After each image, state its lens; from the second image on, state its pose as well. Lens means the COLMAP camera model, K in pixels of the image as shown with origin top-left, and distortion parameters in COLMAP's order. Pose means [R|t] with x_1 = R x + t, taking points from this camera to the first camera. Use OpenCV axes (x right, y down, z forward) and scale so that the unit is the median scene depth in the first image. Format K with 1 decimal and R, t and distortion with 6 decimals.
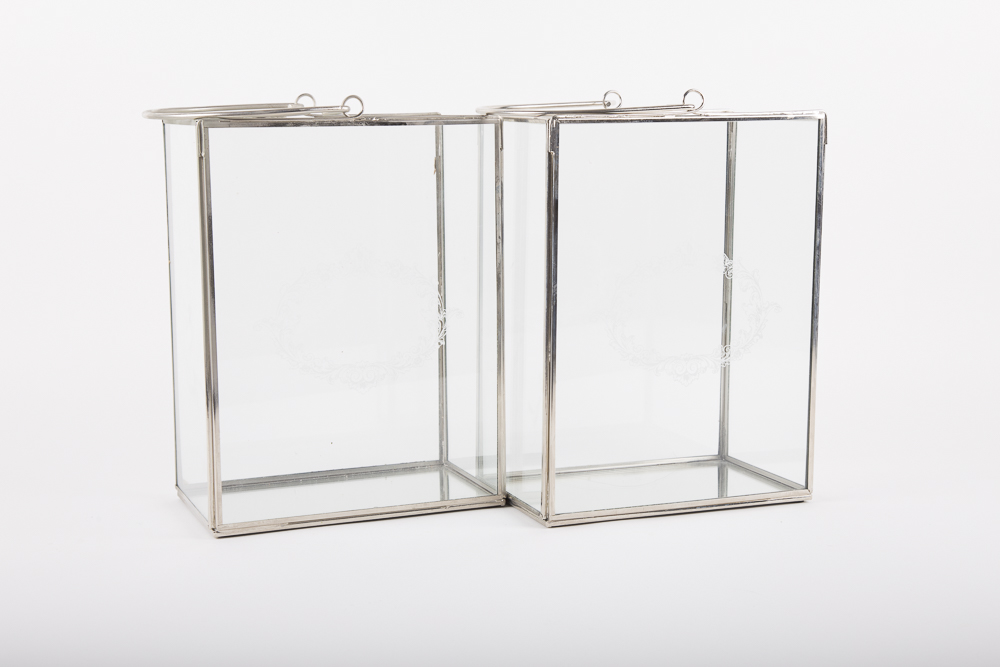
lens RADIAL K [[1912.9, 0, 502.1], [0, 1912.9, 331.9], [0, 0, 1]] dist [0.228718, 0.000000]
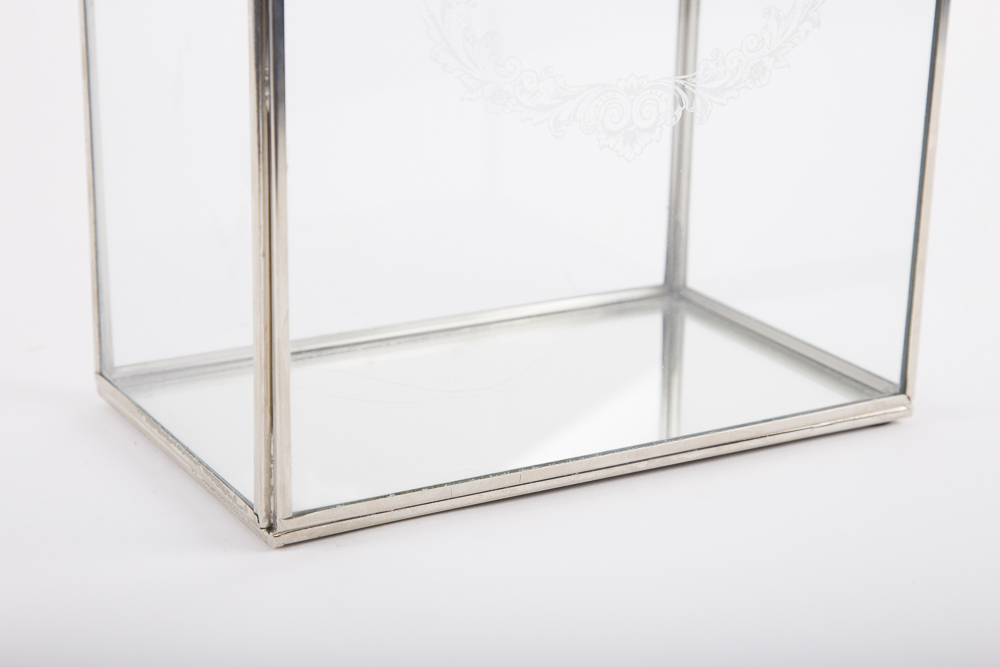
lens RADIAL K [[2339.5, 0, 499.7], [0, 2339.5, 340.6], [0, 0, 1]] dist [0.312867, 0.000000]
pose [[0.992904, -0.026049, 0.116030, 0.014966], [0.006021, 0.985474, 0.169718, -0.015745], [-0.118765, -0.167815, 0.978638, 0.532651]]
